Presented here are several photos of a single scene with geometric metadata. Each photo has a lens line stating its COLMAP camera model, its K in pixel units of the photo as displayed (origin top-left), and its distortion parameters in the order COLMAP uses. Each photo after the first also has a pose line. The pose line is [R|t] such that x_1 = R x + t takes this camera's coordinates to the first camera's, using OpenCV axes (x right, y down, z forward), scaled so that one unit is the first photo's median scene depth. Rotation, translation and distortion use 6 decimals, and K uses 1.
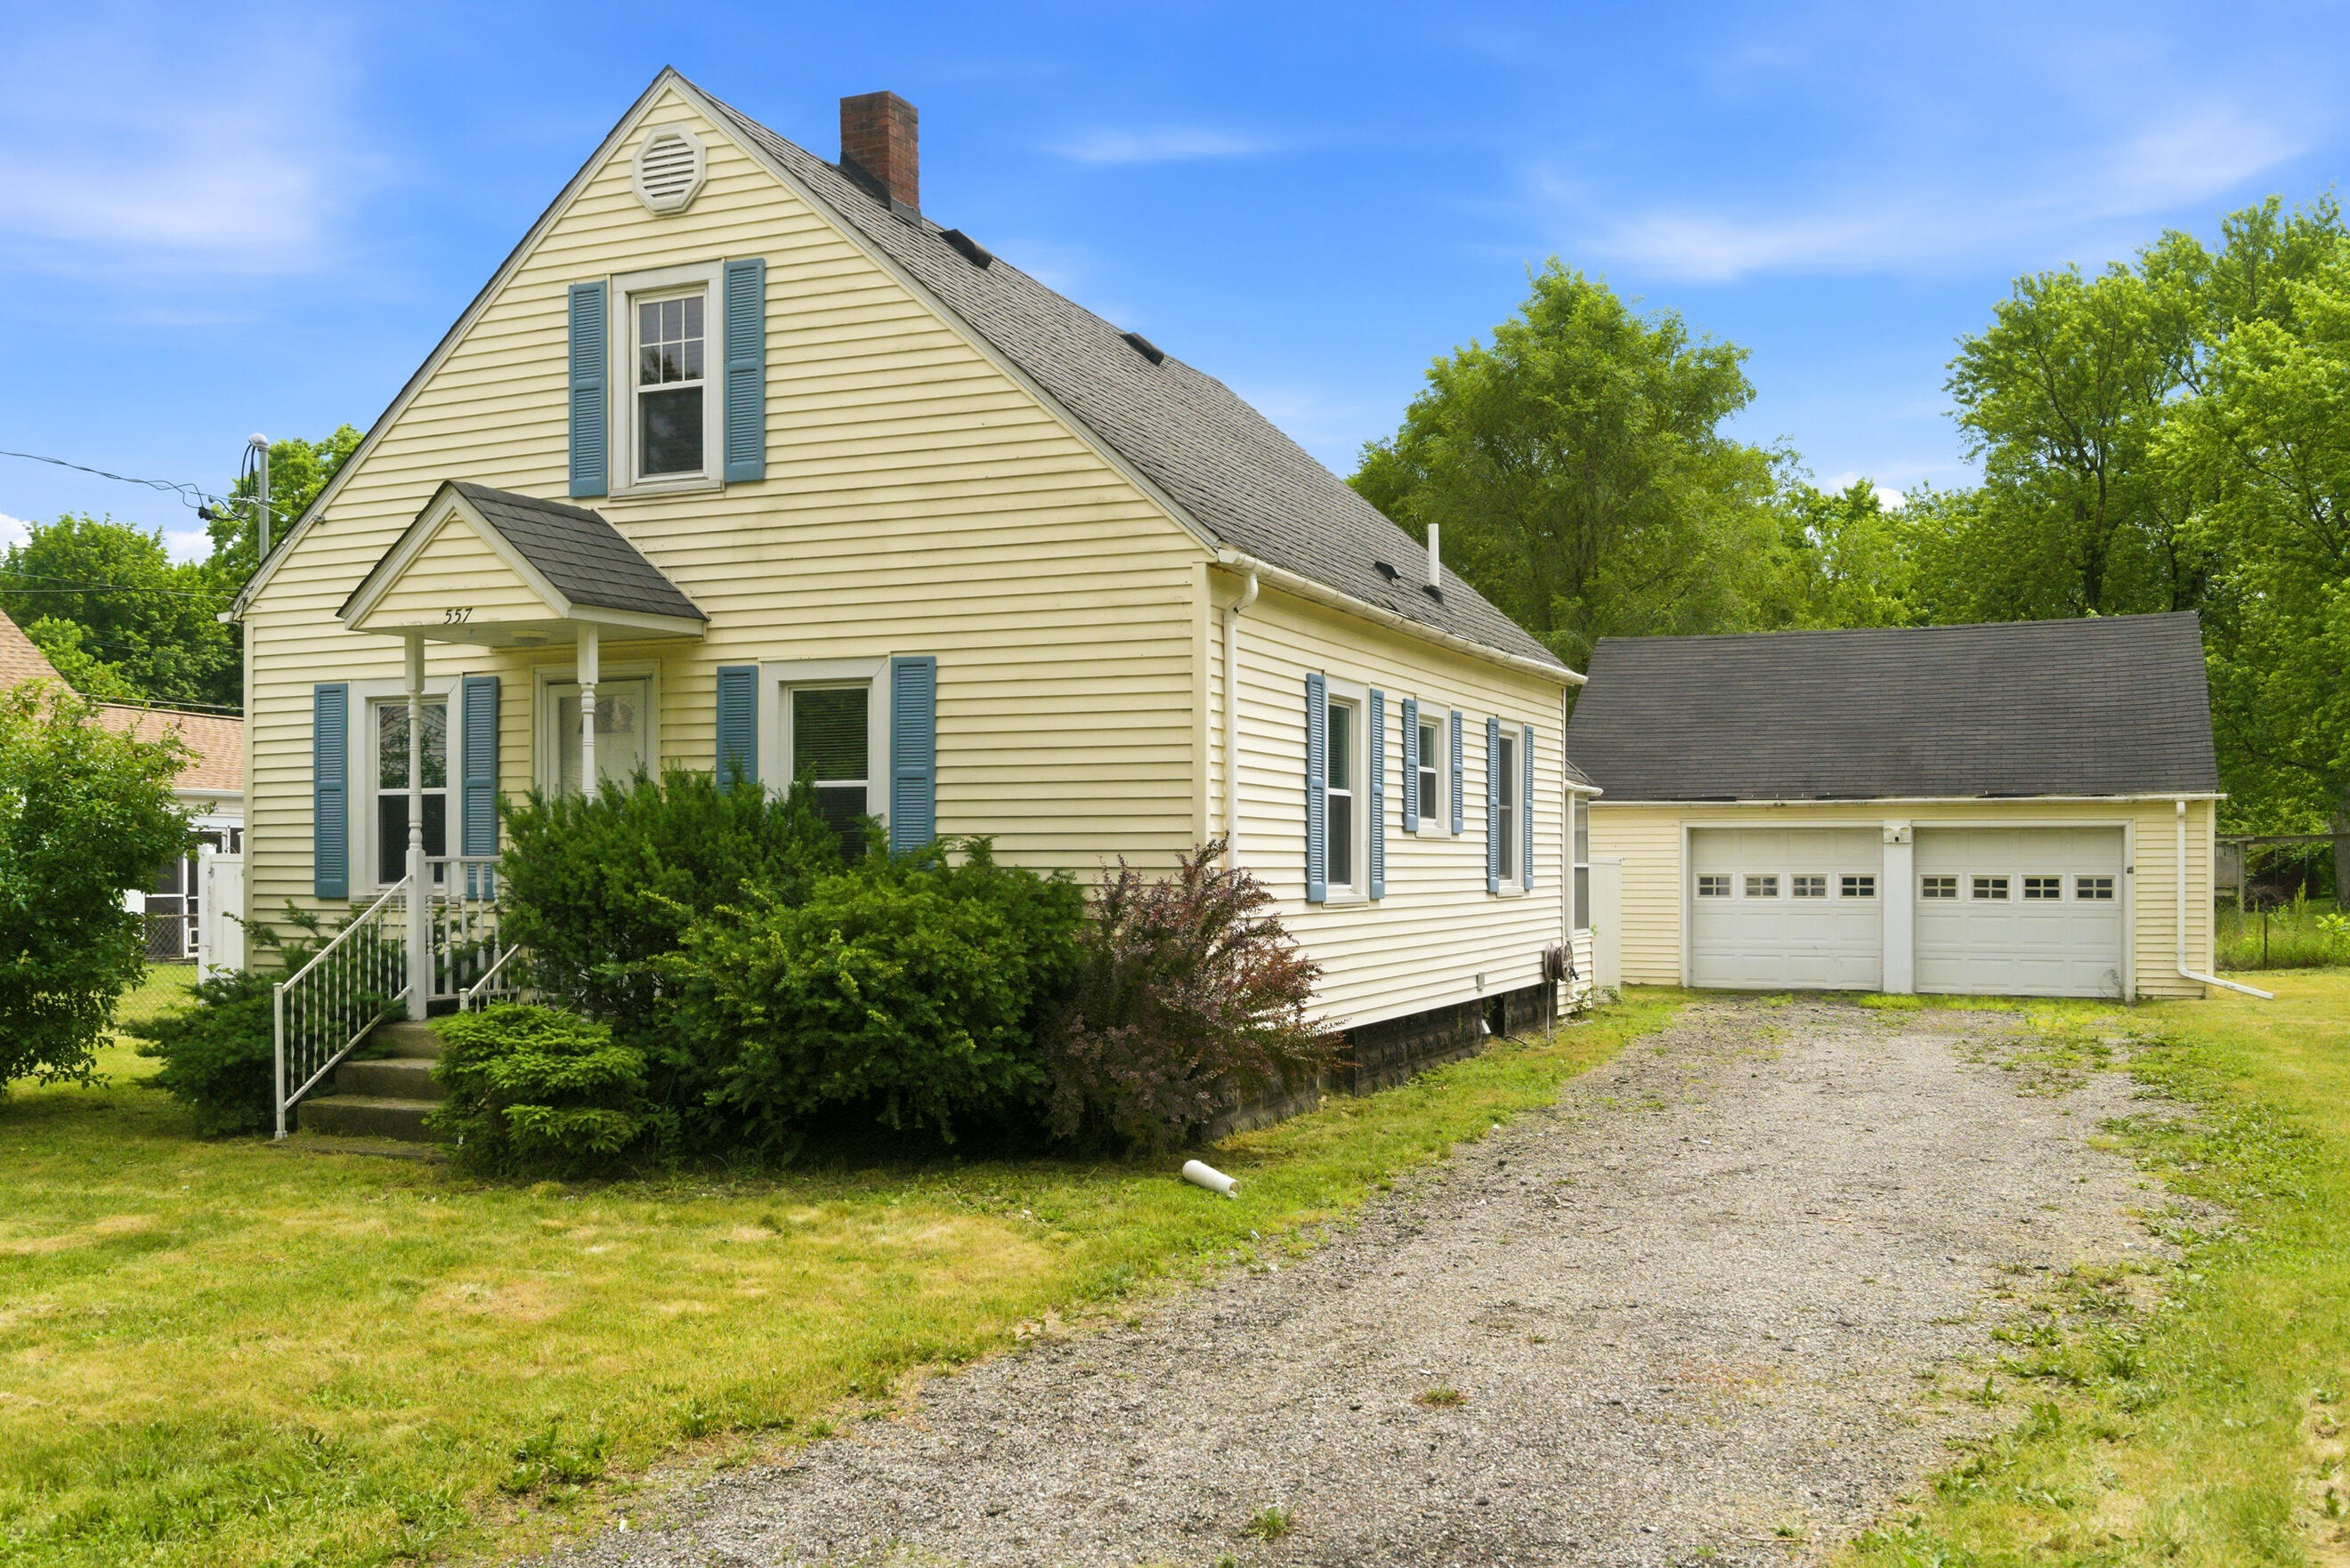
lens RADIAL K [[2099.6, 0, 1171.6], [0, 2099.6, 896.3], [0, 0, 1]] dist [-0.005475, -0.001546]
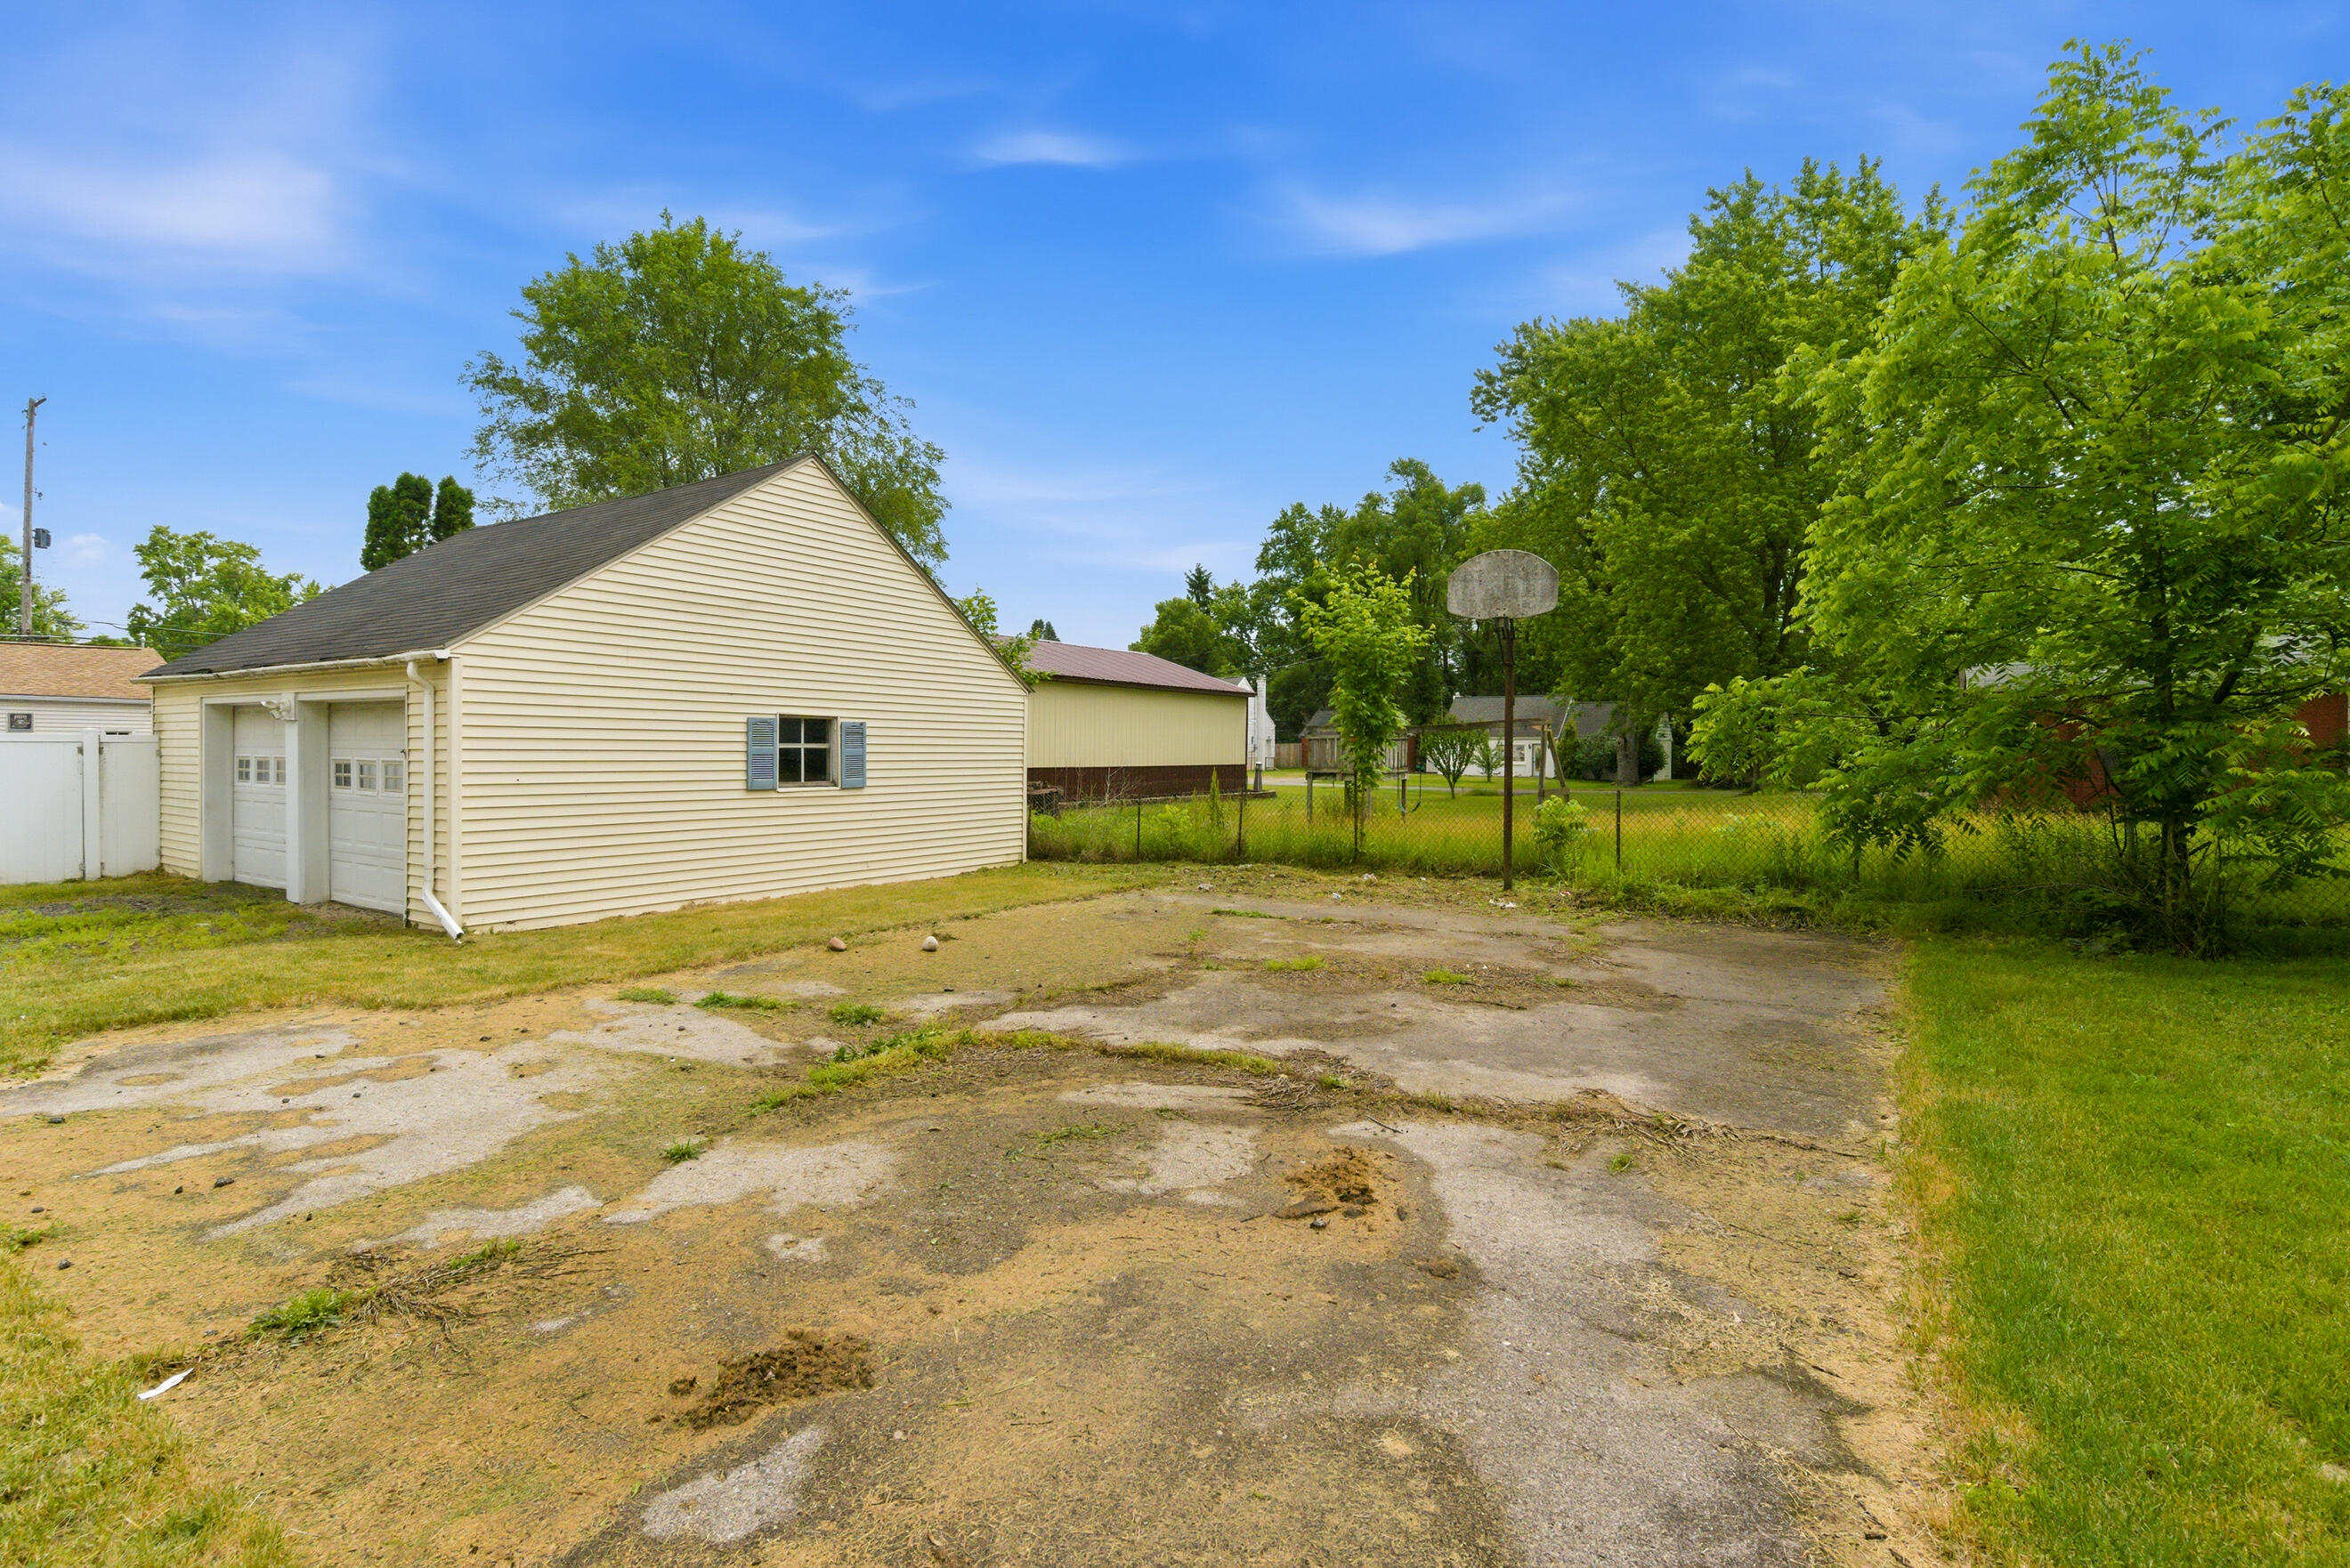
lens RADIAL K [[1080.7, 0, 1175.0], [0, 1080.7, 784.0], [0, 0, 1]] dist [0.026595, -0.014949]
pose [[0.984067, 0.013236, -0.177302, 1.435316], [-0.010390, 0.999802, 0.016970, -0.021151], [0.177492, -0.014857, 0.984010, 1.187272]]
